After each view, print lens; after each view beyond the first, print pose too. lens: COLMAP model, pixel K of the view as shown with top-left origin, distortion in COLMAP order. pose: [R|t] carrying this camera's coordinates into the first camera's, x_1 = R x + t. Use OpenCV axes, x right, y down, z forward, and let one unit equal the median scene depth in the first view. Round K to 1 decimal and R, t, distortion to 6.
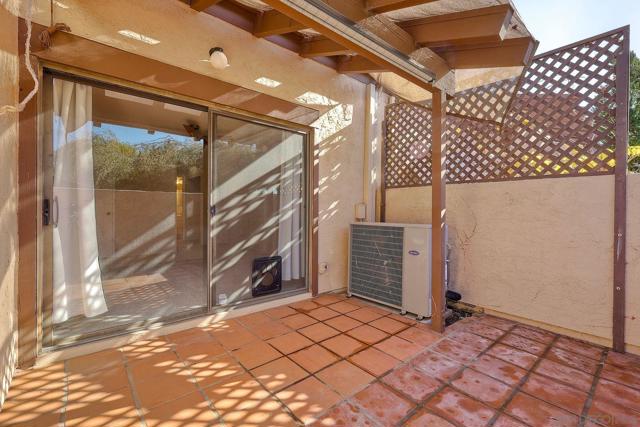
lens RADIAL K [[282.3, 0, 323.8], [0, 282.3, 209.6], [0, 0, 1]] dist [0.008494, -0.000319]
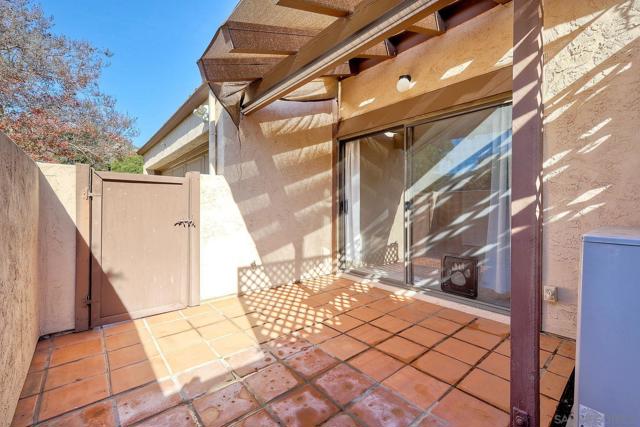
lens RADIAL K [[282.3, 0, 324.1], [0, 282.3, 211.6], [0, 0, 1]] dist [0.008494, -0.000319]
pose [[0.001402, 0.008742, -0.999961, 0.996632], [0.000378, 0.999962, 0.008743, 0.017235], [0.999999, -0.000391, 0.001398, 0.740077]]
